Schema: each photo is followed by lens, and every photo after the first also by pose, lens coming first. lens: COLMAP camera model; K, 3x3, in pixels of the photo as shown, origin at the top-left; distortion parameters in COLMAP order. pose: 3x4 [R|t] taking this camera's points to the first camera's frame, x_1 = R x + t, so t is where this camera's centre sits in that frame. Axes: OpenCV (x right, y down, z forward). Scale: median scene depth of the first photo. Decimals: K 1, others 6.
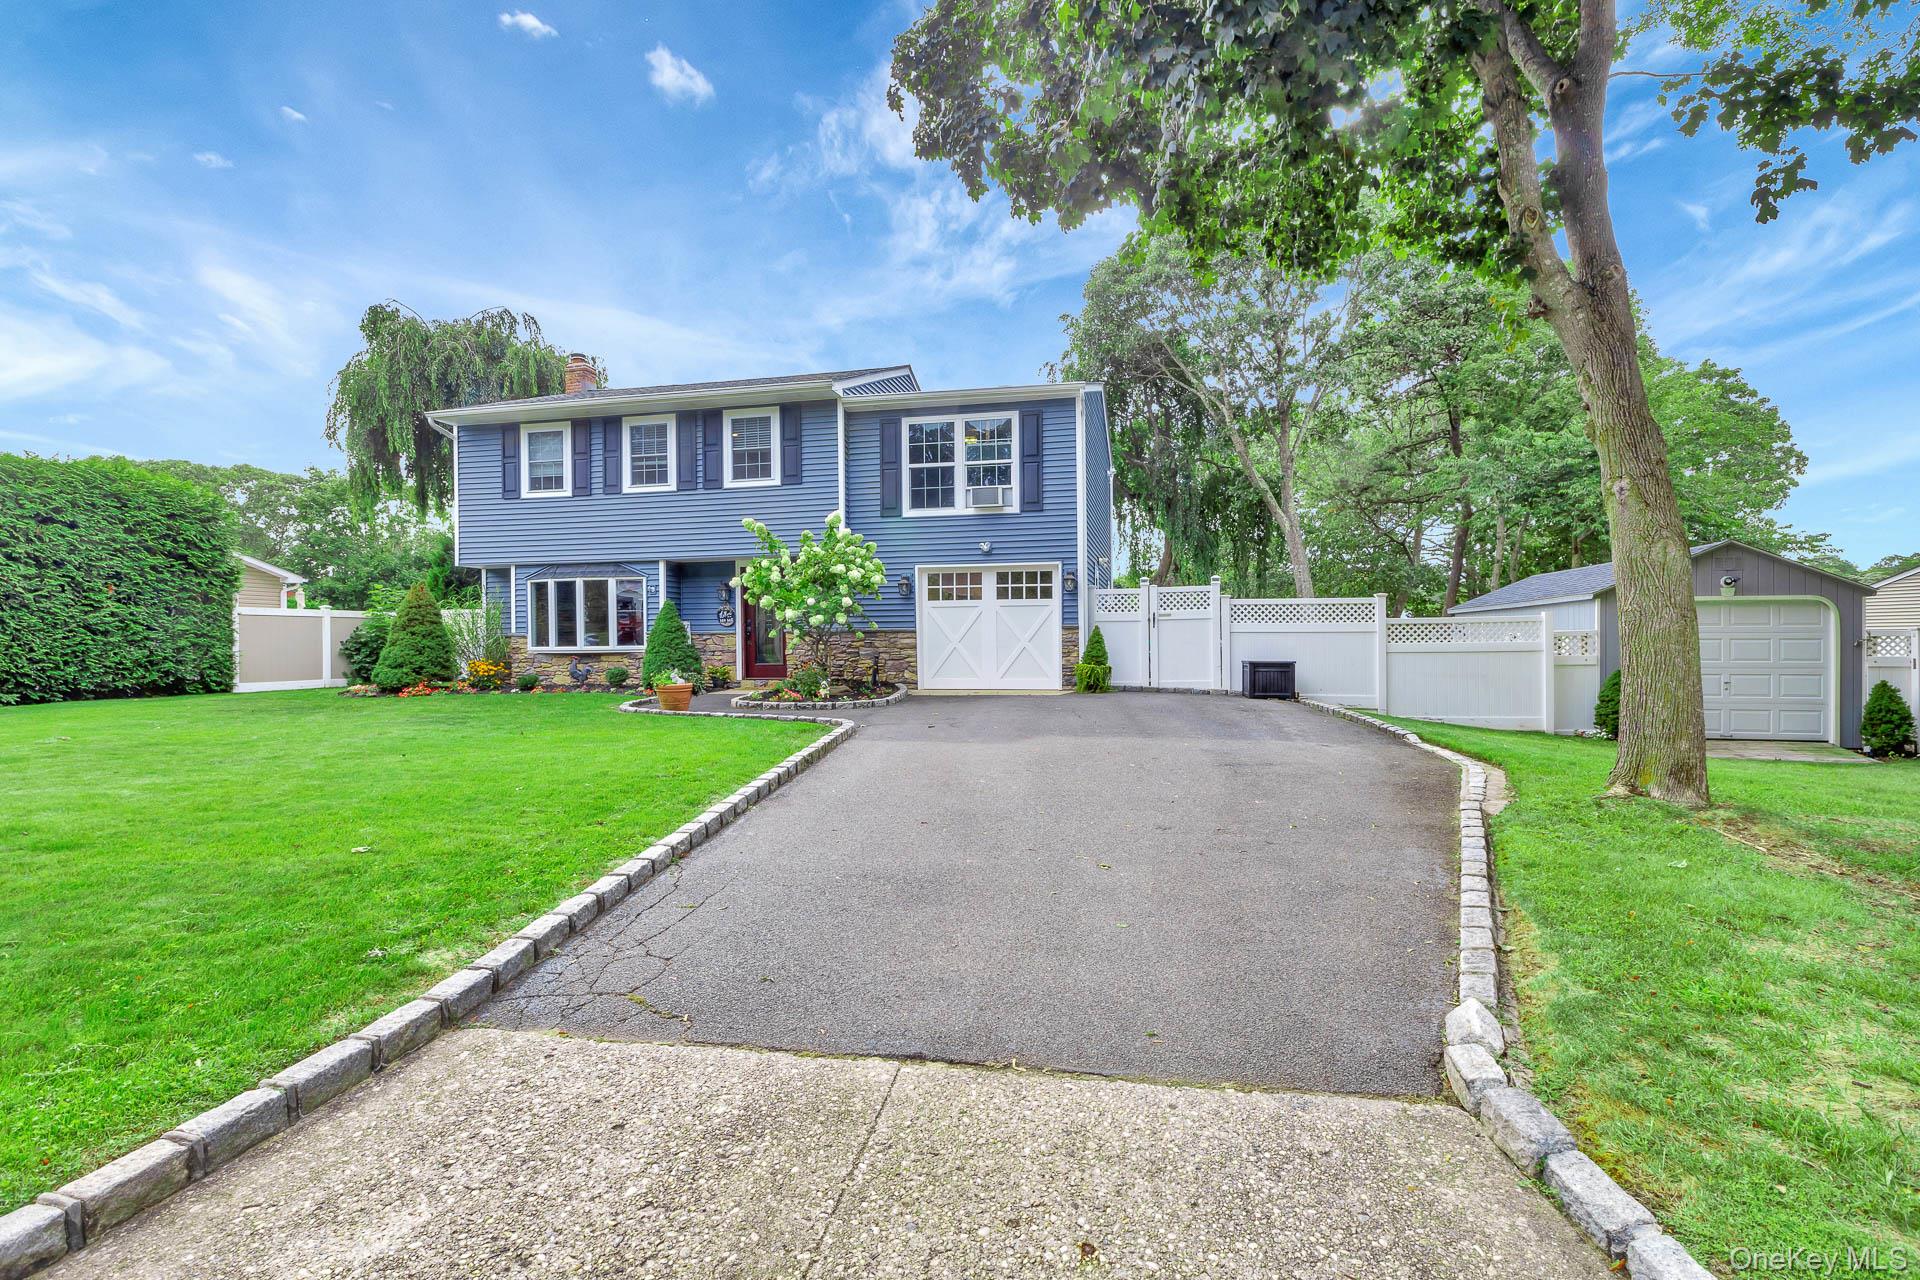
lens RADIAL K [[919.0, 0, 959.6], [0, 919.0, 645.9], [0, 0, 1]] dist [-0.009009, 0.000119]
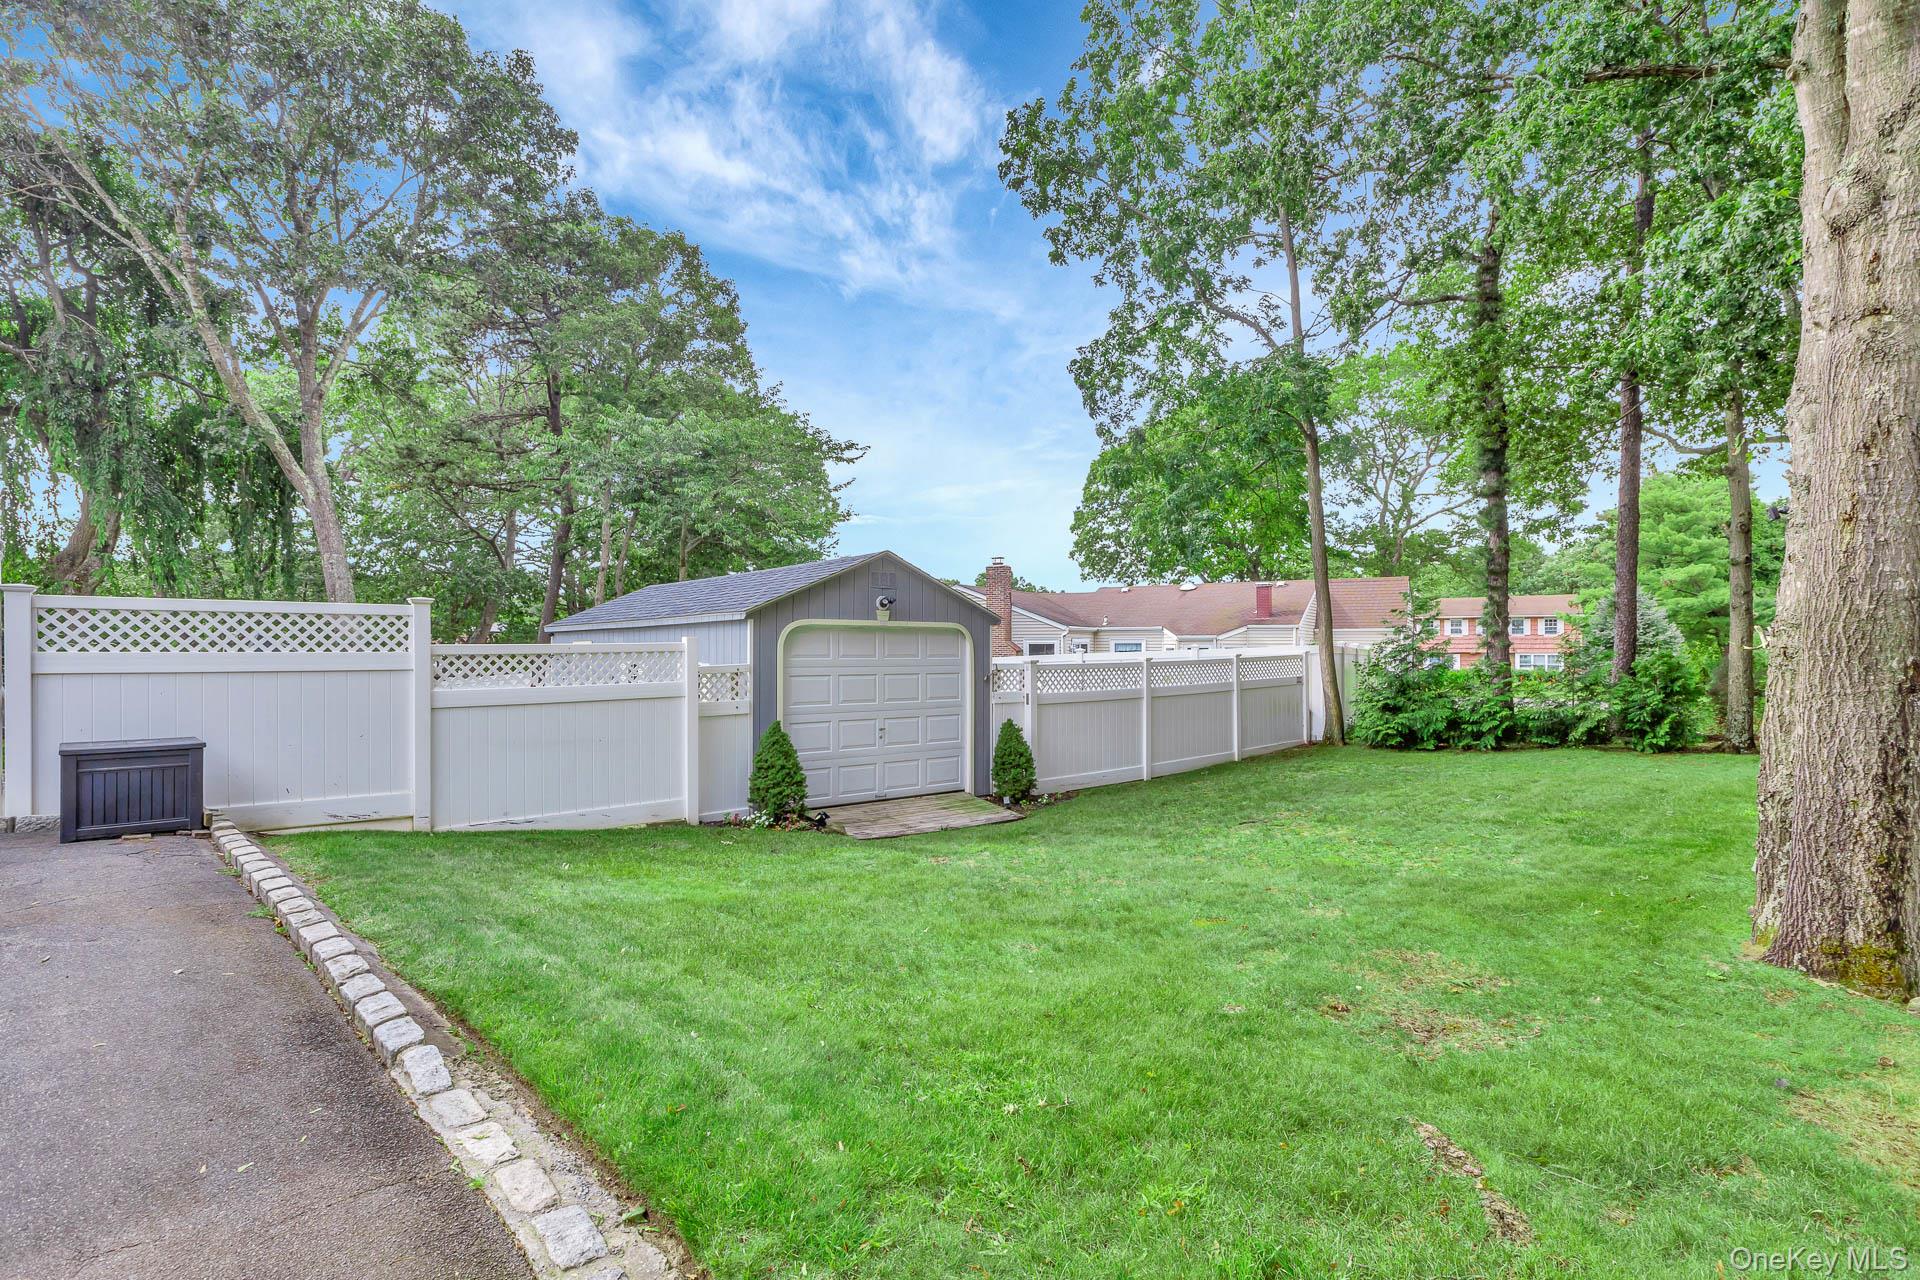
lens RADIAL K [[919.0, 0, 959.6], [0, 919.0, 645.9], [0, 0, 1]] dist [-0.009009, 0.000119]
pose [[0.611263, 0.007494, 0.791392, 0.205384], [0.002603, 0.999931, -0.011479, -0.019813], [-0.791423, 0.009077, 0.611201, 0.382499]]
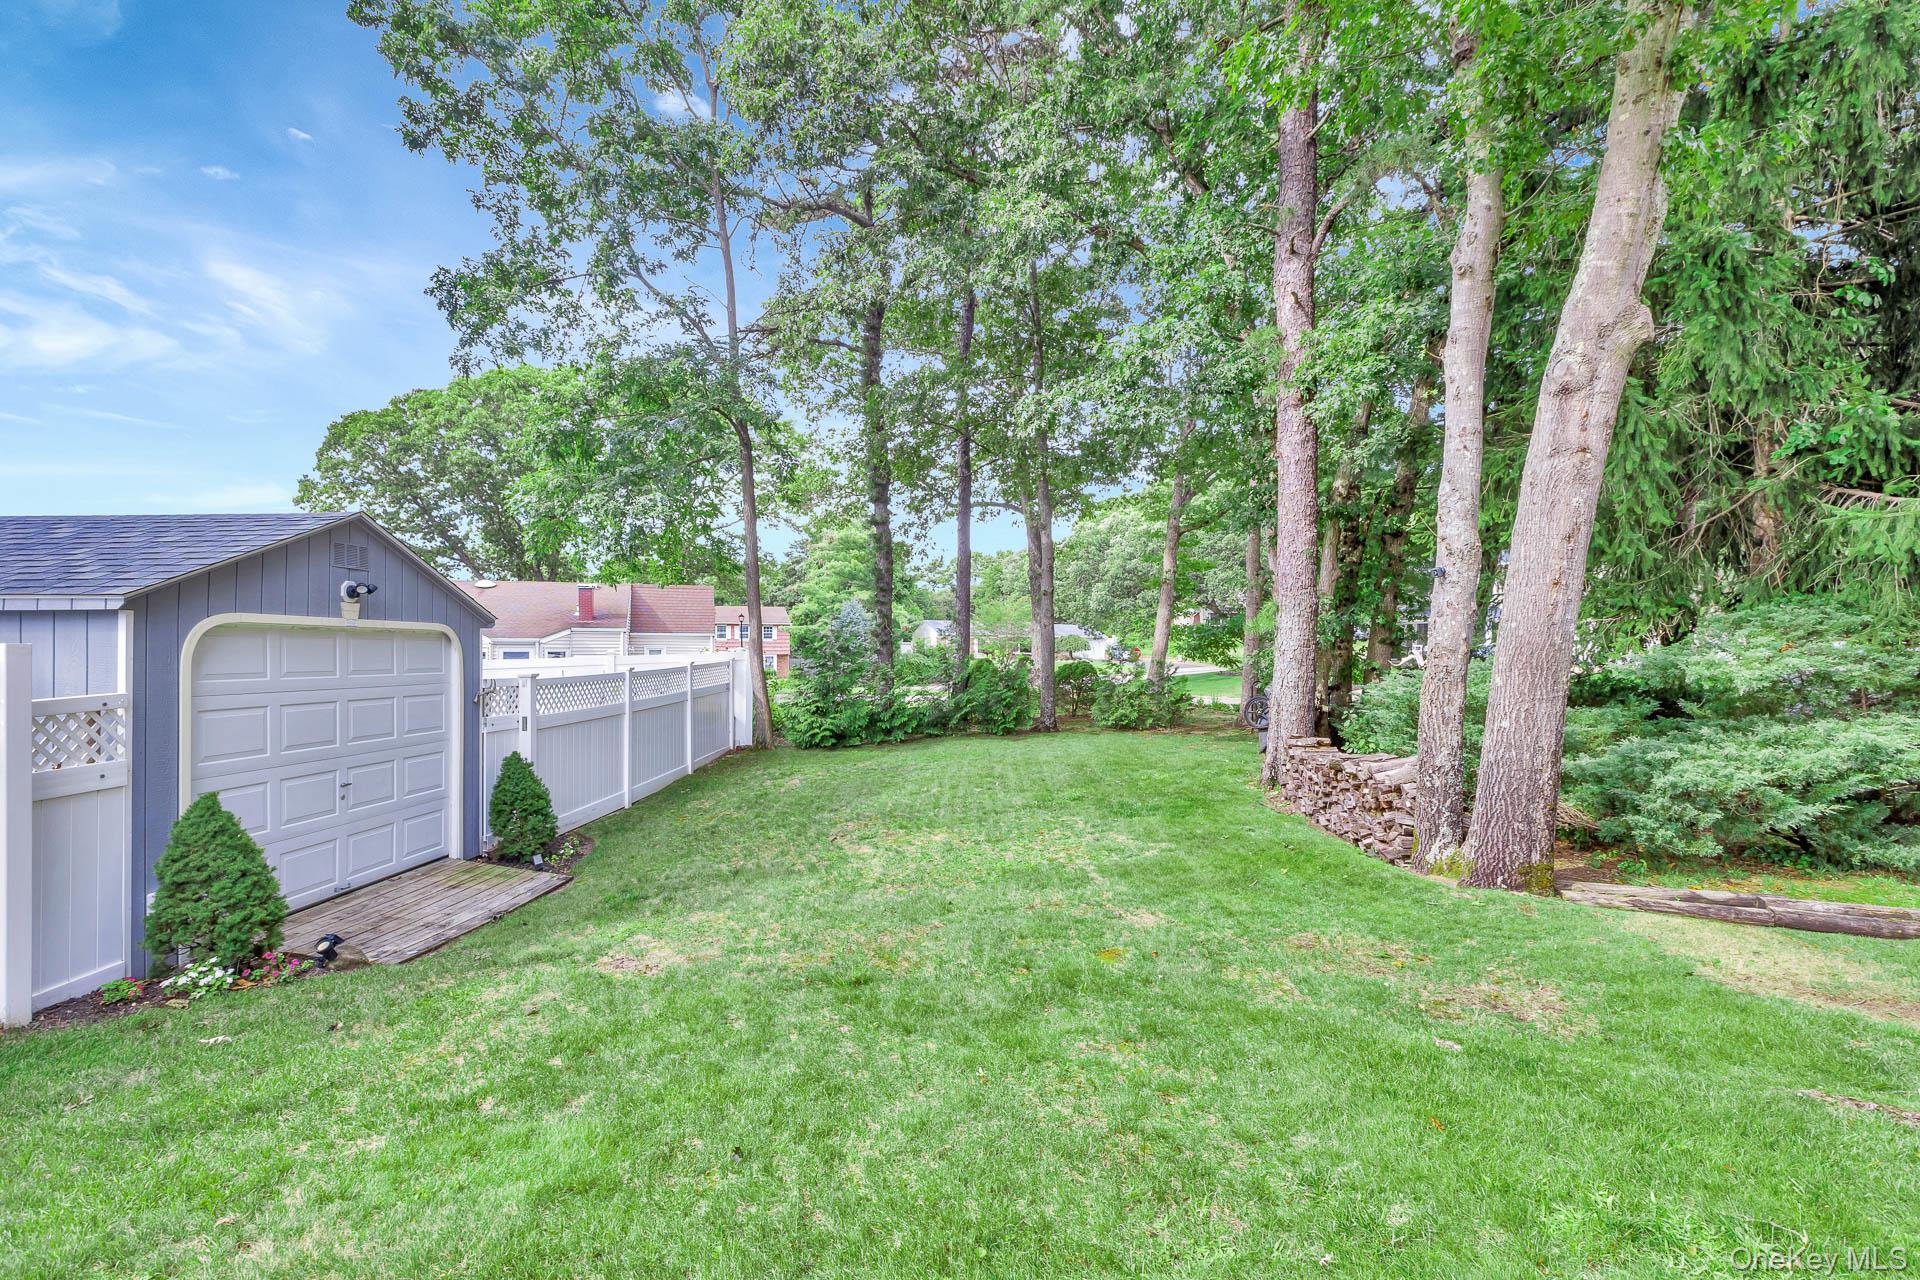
lens RADIAL K [[876.7, 0, 968.5], [0, 876.7, 646.2], [0, 0, 1]] dist [0.001640, 0.000295]
pose [[-0.184867, 0.009453, 0.982718, 0.237394], [0.004438, 0.999952, -0.008784, -0.027934], [-0.982753, 0.002737, -0.184900, 0.628561]]
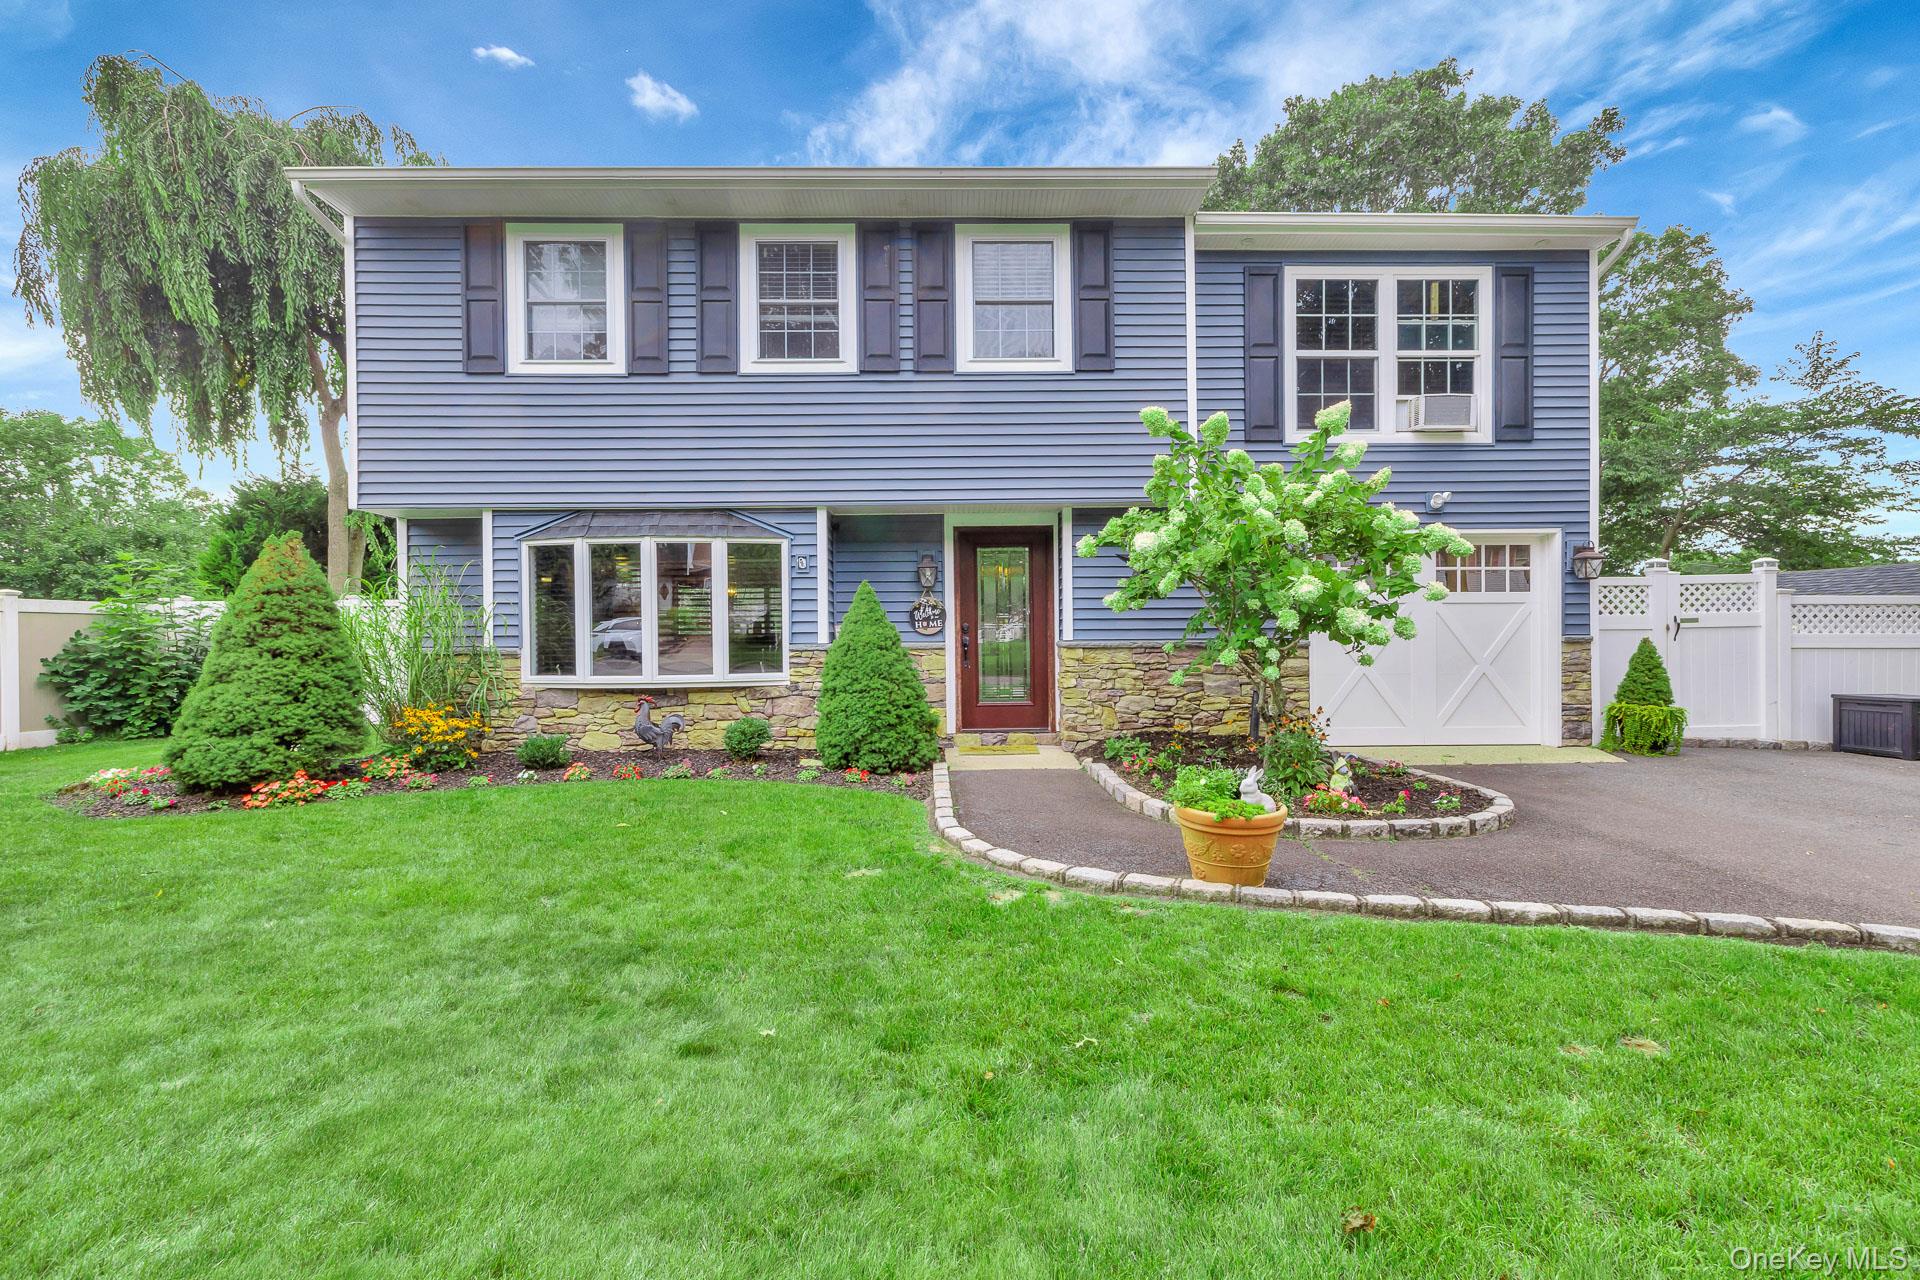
lens RADIAL K [[876.7, 0, 968.5], [0, 876.7, 646.2], [0, 0, 1]] dist [0.001640, 0.000295]
pose [[0.971910, -0.001720, 0.235348, -0.367769], [0.000969, 0.999994, 0.003306, -0.017335], [-0.235352, -0.002985, 0.971906, 0.509736]]
